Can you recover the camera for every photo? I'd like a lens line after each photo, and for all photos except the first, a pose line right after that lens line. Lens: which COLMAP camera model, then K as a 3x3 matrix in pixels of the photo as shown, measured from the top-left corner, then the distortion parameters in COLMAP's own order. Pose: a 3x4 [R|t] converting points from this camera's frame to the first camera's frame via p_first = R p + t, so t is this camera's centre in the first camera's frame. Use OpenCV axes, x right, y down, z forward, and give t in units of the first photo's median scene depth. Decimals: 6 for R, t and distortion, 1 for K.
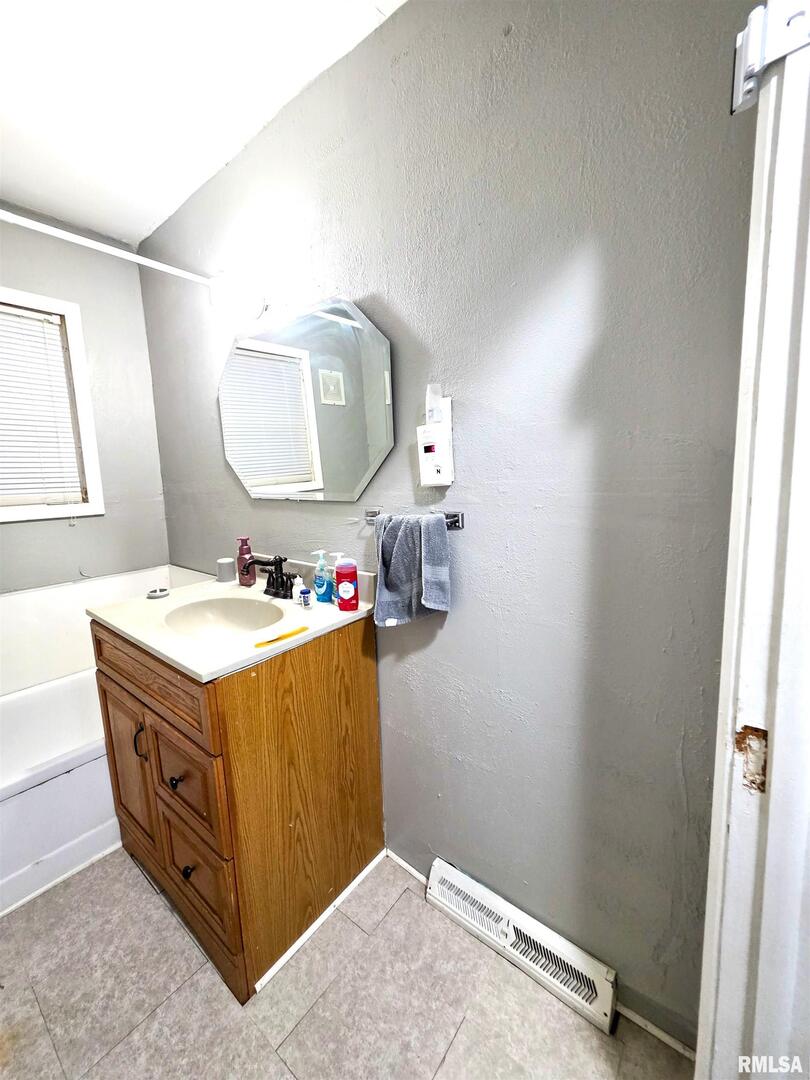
lens RADIAL K [[432.0, 0, 415.7], [0, 432.0, 521.3], [0, 0, 1]] dist [0.005266, -0.001886]
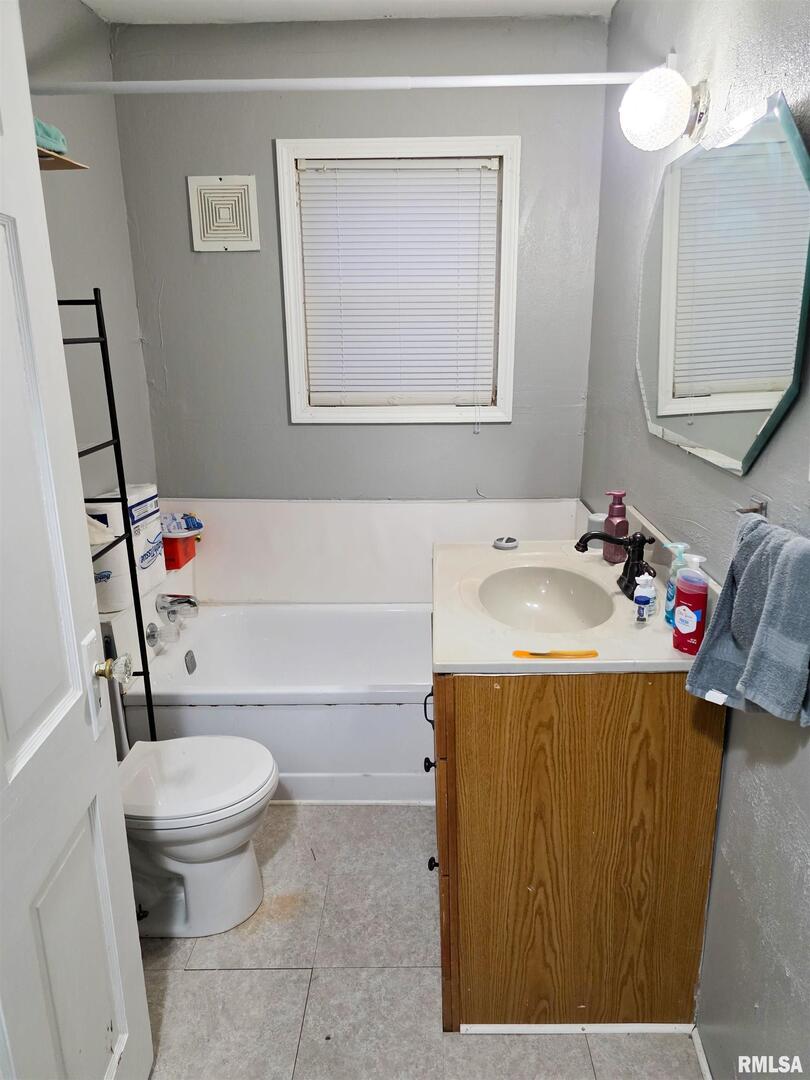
lens RADIAL K [[715.8, 0, 408.2], [0, 715.8, 537.5], [0, 0, 1]] dist [0.036171, -0.021943]
pose [[0.620928, 0.236196, -0.747435, 0.344719], [-0.109948, 0.970339, 0.215298, -0.135592], [0.776118, -0.051505, 0.628480, 0.058279]]
